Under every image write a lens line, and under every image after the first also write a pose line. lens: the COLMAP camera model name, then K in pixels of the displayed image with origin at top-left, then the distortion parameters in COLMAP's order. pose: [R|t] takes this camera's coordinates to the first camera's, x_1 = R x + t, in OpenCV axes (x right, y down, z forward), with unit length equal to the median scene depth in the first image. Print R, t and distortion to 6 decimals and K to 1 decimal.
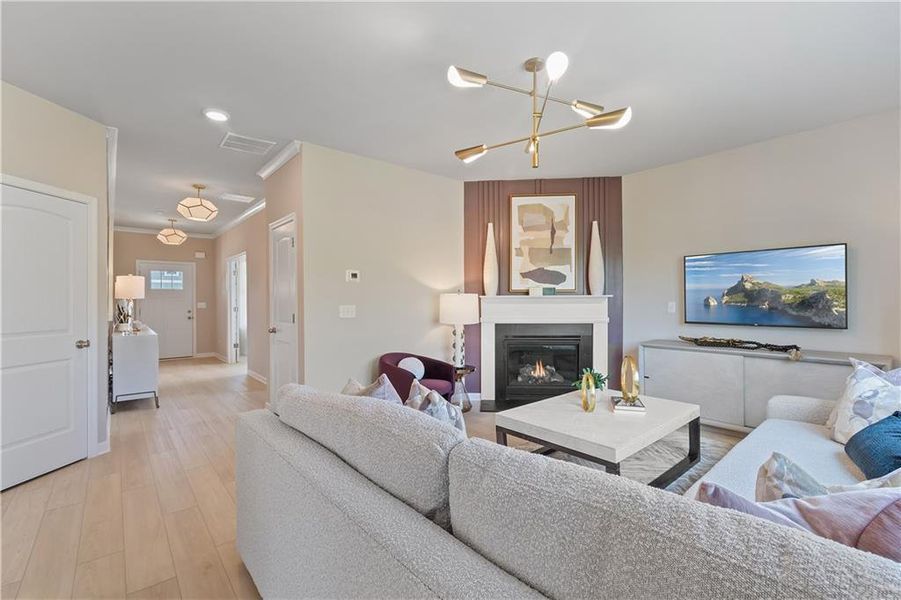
lens RADIAL K [[398.9, 0, 453.3], [0, 398.9, 299.0], [0, 0, 1]] dist [-0.000249, -0.000411]
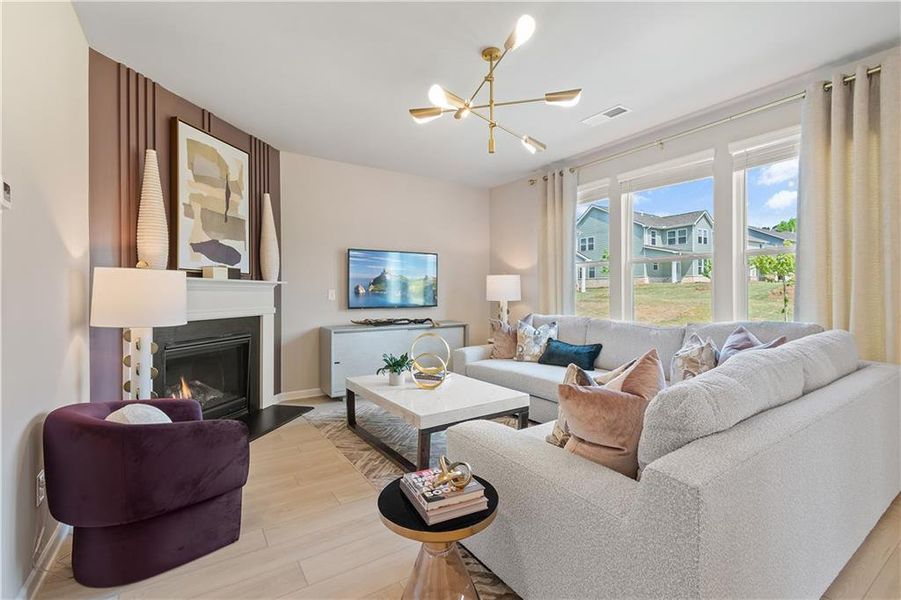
lens RADIAL K [[398.9, 0, 453.3], [0, 398.9, 299.0], [0, 0, 1]] dist [-0.000249, -0.000411]
pose [[0.119494, -0.008643, 0.992797, -0.432052], [0.002129, 0.999962, 0.008449, 0.021363], [-0.992833, 0.001104, 0.119507, 0.502474]]
